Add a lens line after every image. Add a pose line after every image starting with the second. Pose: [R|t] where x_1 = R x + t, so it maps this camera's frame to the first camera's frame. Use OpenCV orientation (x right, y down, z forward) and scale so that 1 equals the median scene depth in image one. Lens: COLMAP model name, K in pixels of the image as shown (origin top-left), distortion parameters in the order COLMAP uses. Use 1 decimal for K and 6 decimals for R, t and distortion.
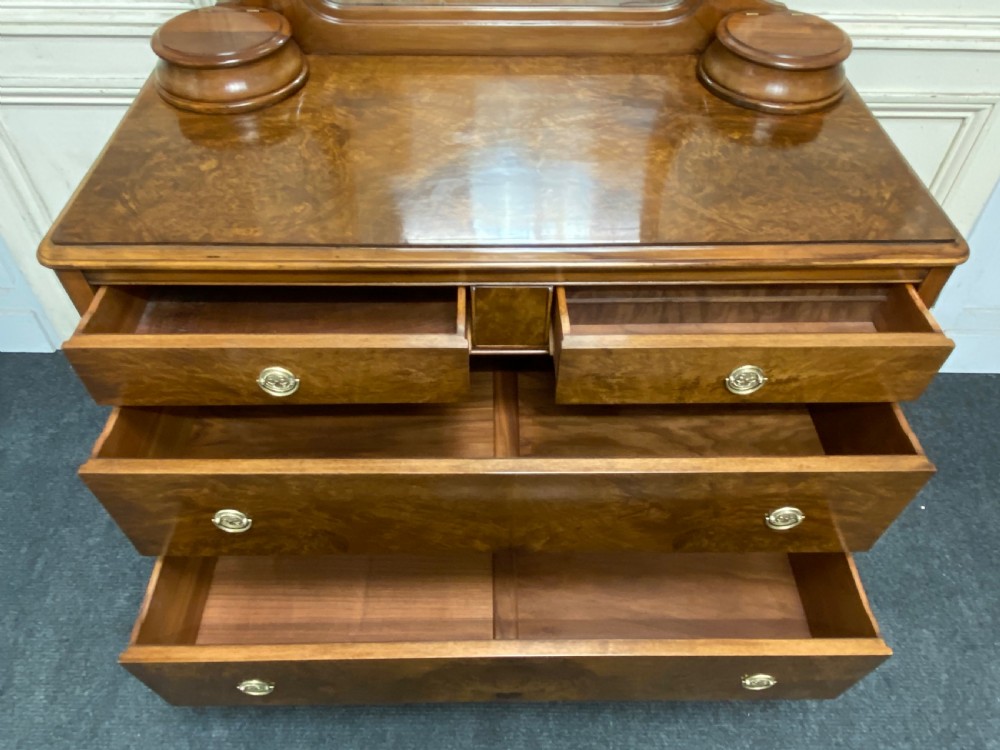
lens RADIAL K [[698.9, 0, 501.8], [0, 698.9, 375.6], [0, 0, 1]] dist [0.069339, -0.069526]
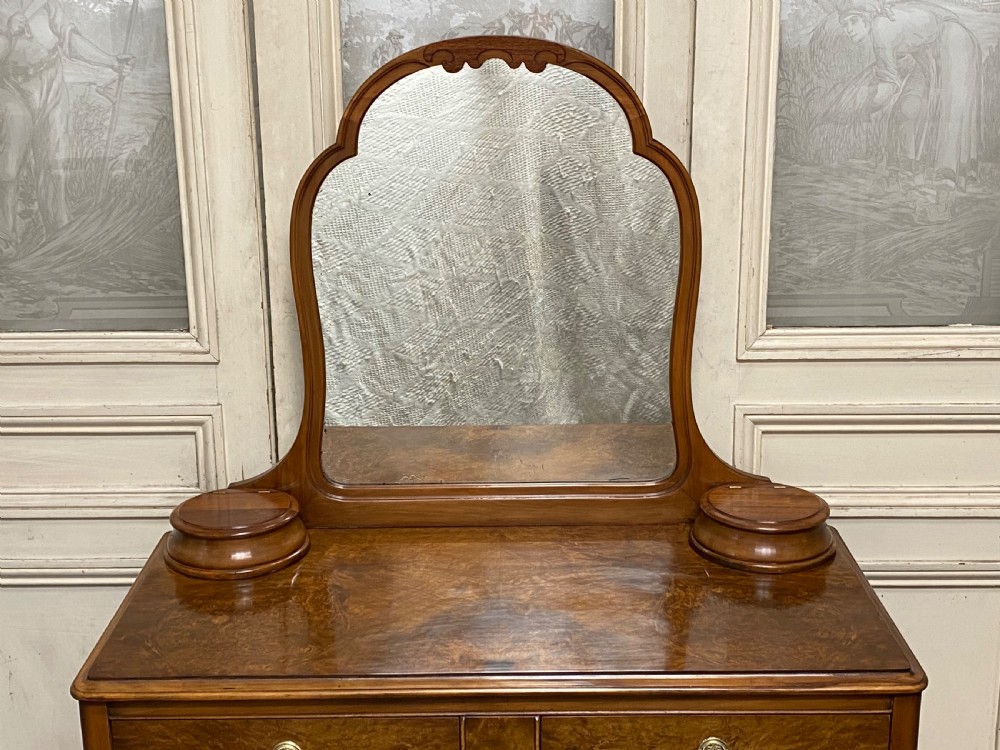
lens RADIAL K [[1337.9, 0, 493.6], [0, 1337.9, 377.2], [0, 0, 1]] dist [0.067458, 0.000000]
pose [[0.999297, -0.018847, -0.032419, 0.068381], [-0.001314, 0.846386, -0.532569, 0.441004], [0.037477, 0.532237, 0.845766, -0.836469]]
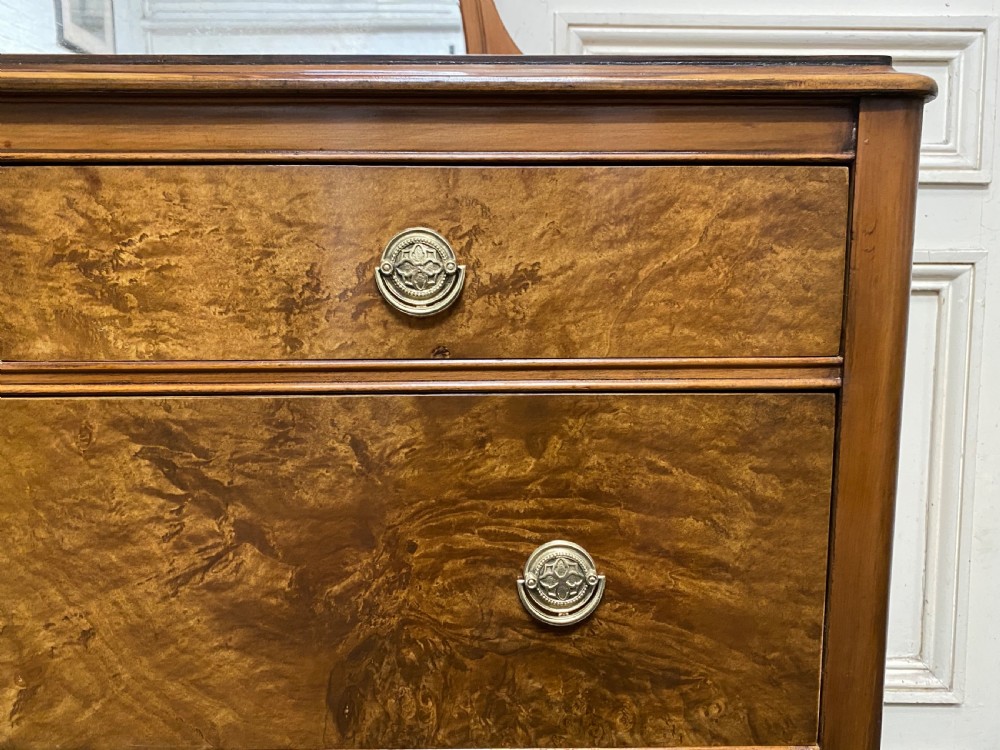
lens RADIAL K [[823.6, 0, 496.5], [0, 823.6, 375.8], [0, 0, 1]] dist [0.051051, -0.089841]
pose [[0.999851, -0.012239, -0.012170, 0.331823], [0.001324, 0.757437, -0.652907, 0.249504], [0.017209, 0.652794, 0.757340, 0.612703]]
